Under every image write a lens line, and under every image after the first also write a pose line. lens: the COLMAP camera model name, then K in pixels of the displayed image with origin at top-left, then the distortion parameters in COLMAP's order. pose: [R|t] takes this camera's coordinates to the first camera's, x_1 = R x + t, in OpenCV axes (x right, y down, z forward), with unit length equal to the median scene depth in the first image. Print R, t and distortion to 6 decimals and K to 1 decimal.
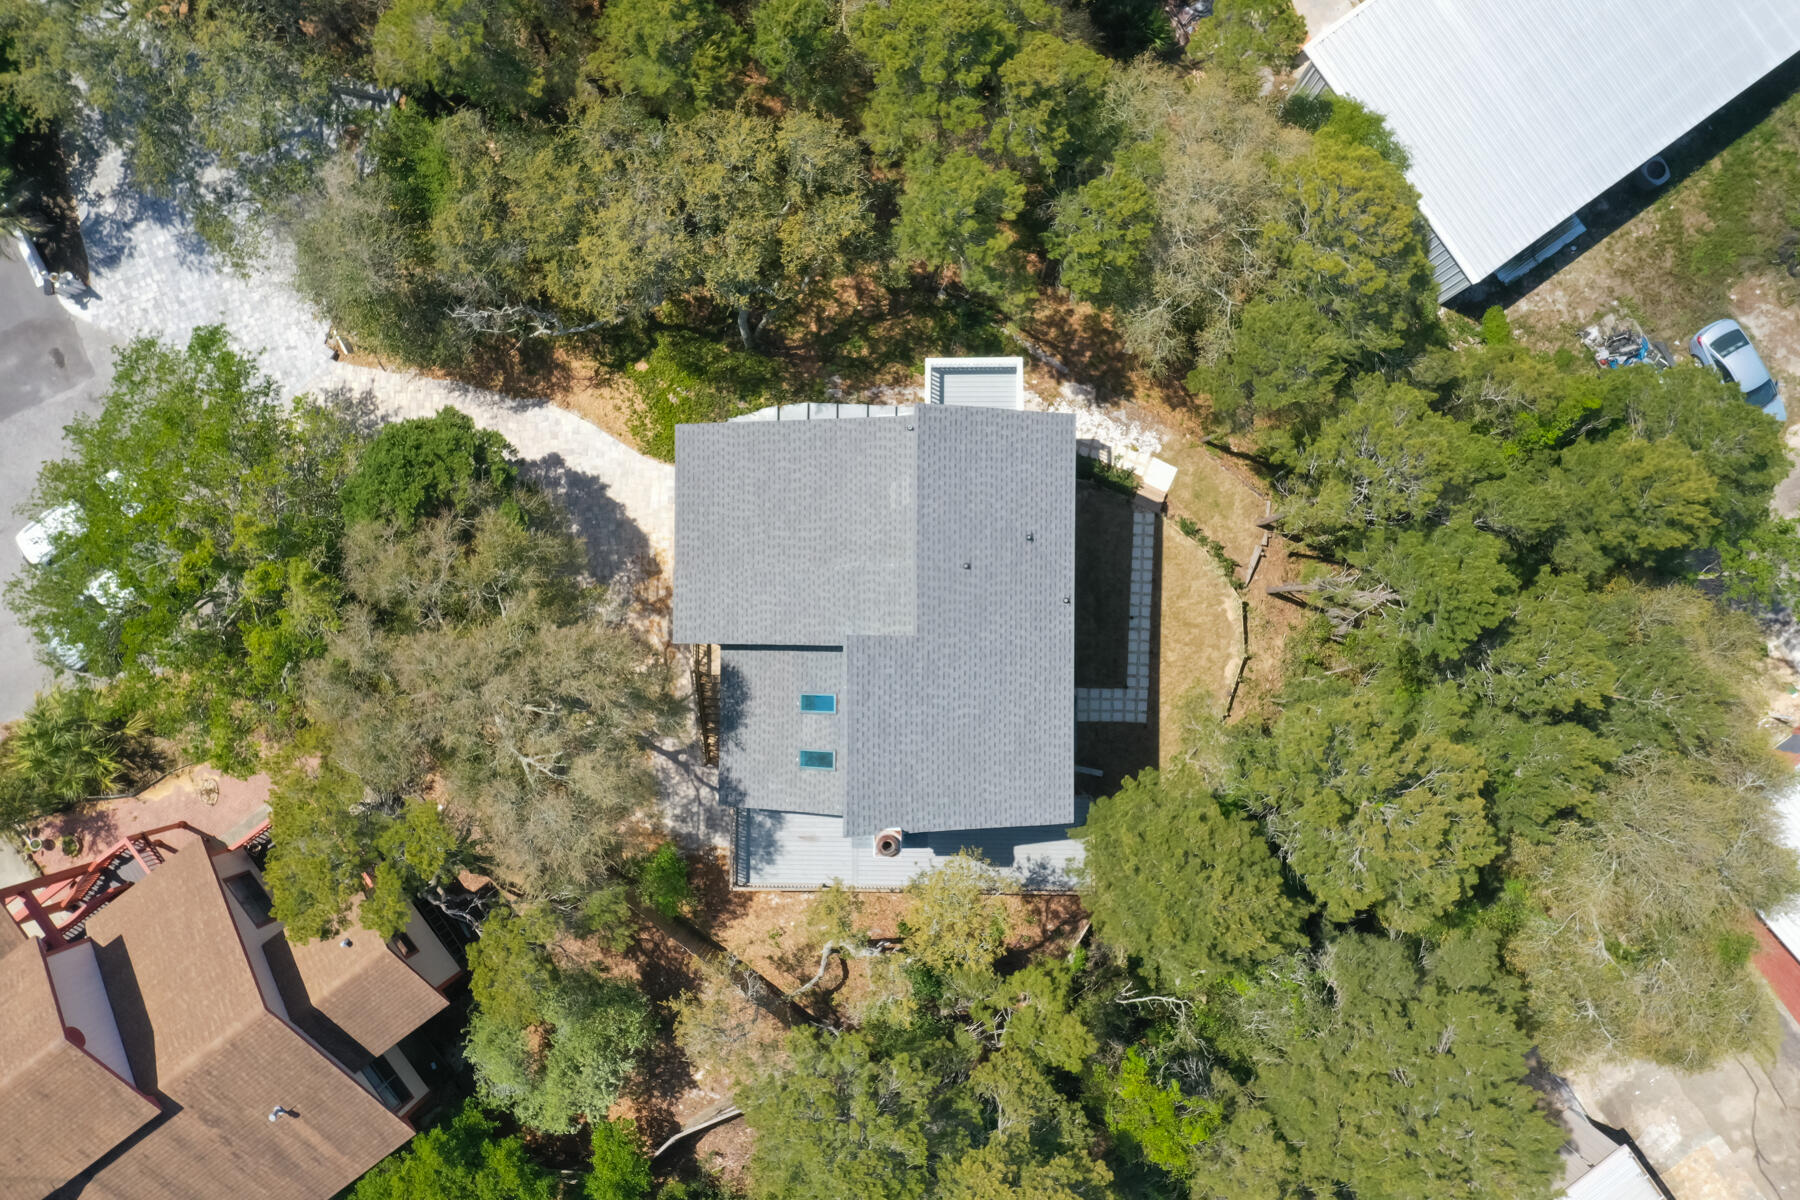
lens RADIAL K [[1489.0, 0, 853.0], [0, 1489.0, 604.2], [0, 0, 1]] dist [0.004371, -0.000596]
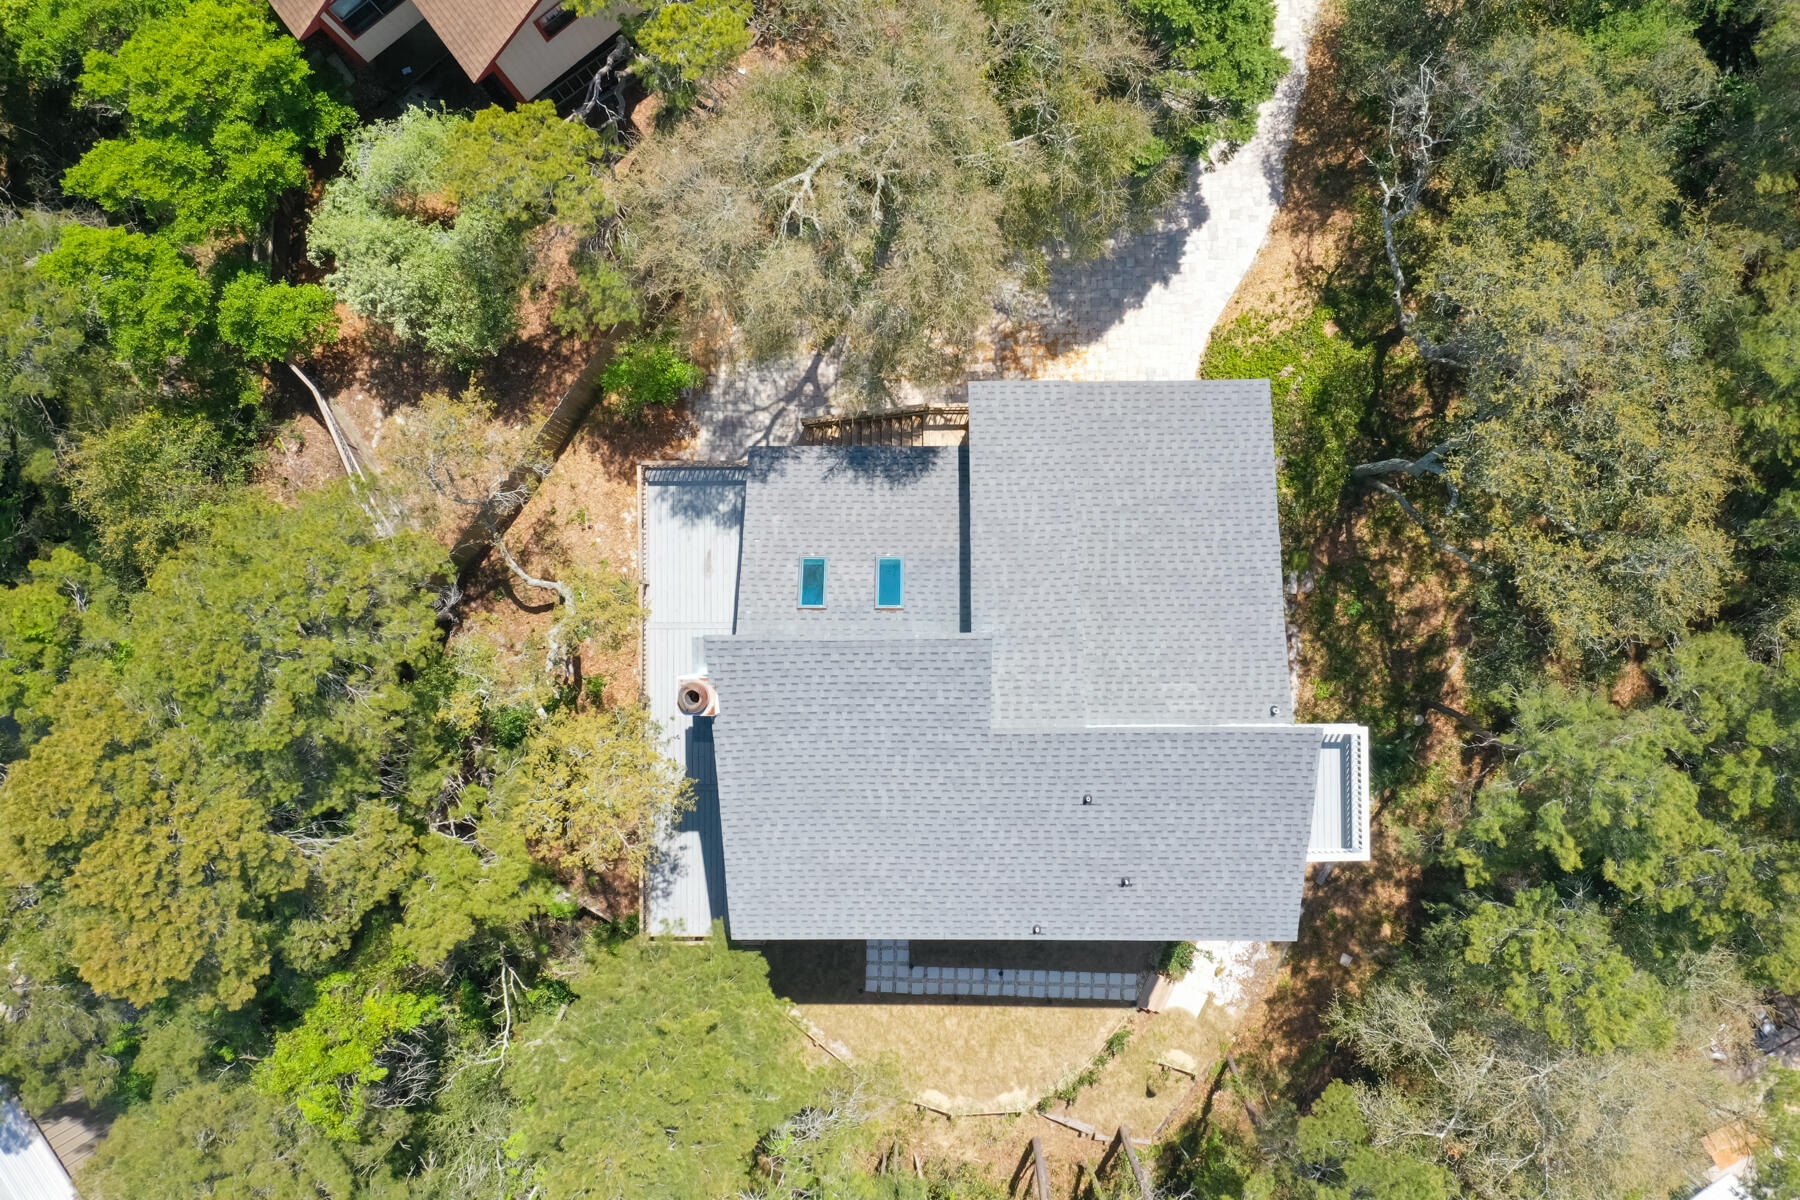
lens RADIAL K [[1475.2, 0, 904.2], [0, 1475.2, 597.3], [0, 0, 1]] dist [-0.010505, -0.002239]
pose [[0.011441, 0.998835, 0.046891, -0.046574], [-0.999185, 0.009604, 0.039211, 0.028735], [0.038715, -0.047301, 0.998130, 0.258107]]
